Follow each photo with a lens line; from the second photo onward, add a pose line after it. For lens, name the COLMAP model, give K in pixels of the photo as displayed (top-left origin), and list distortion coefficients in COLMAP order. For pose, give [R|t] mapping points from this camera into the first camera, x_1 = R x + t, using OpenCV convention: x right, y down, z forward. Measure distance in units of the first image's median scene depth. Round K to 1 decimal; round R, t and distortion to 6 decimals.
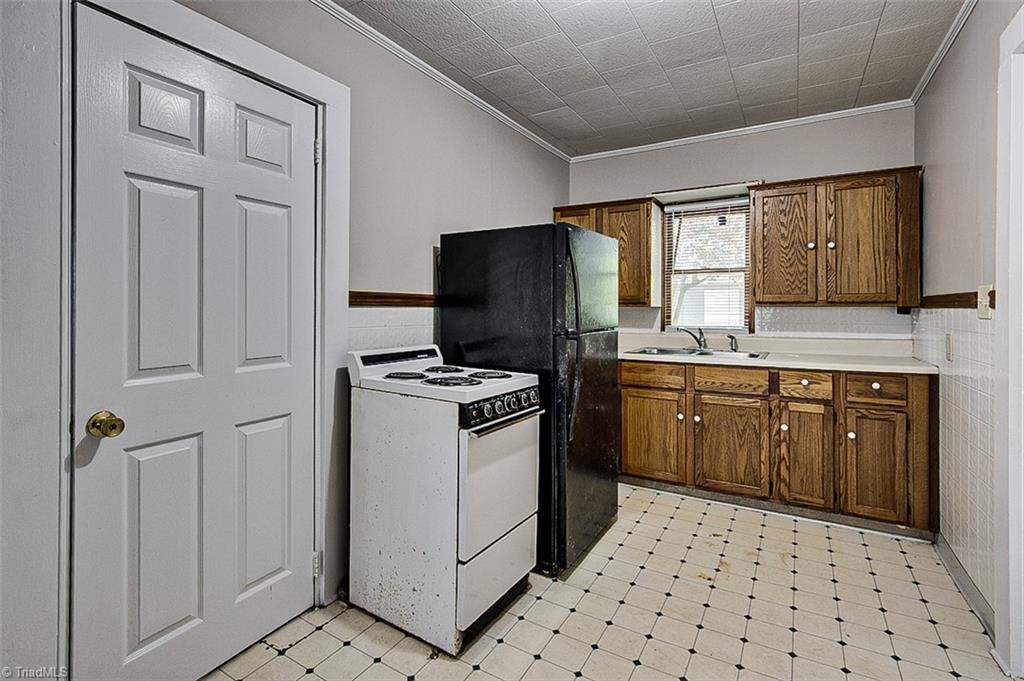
lens RADIAL K [[483.2, 0, 511.0], [0, 483.2, 307.9], [0, 0, 1]] dist [-0.001106, -0.000141]
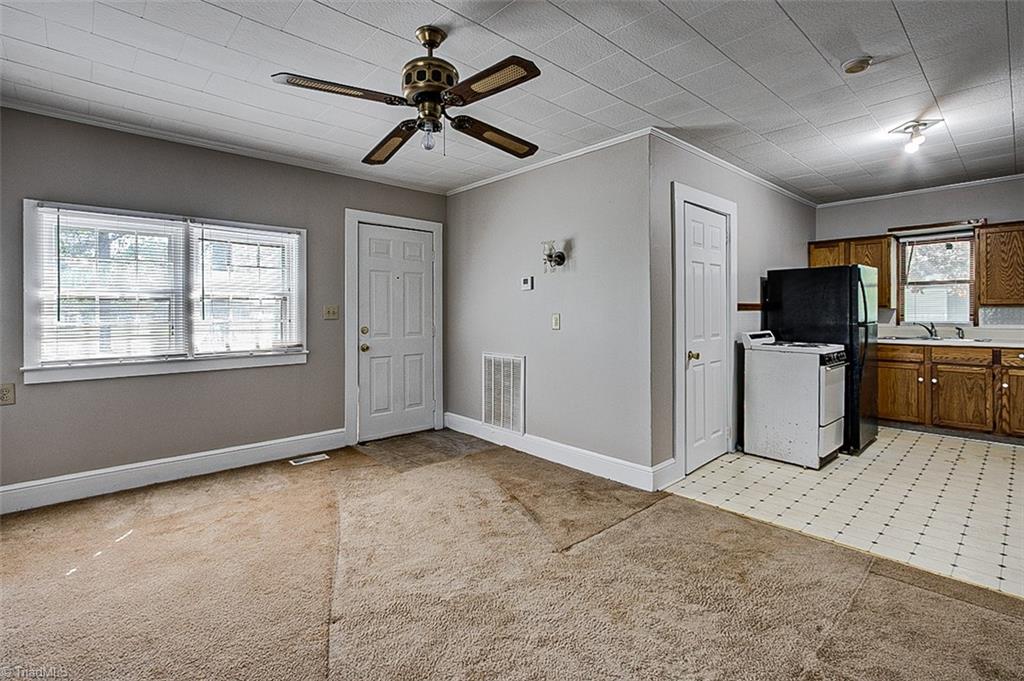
lens RADIAL K [[475.0, 0, 511.9], [0, 475.0, 314.2], [0, 0, 1]] dist [0.000718, 0.000053]
pose [[0.958583, -0.009664, -0.284650, -0.466297], [0.012031, 0.999906, 0.006570, -0.009173], [0.284559, -0.009722, 0.958609, -0.824034]]
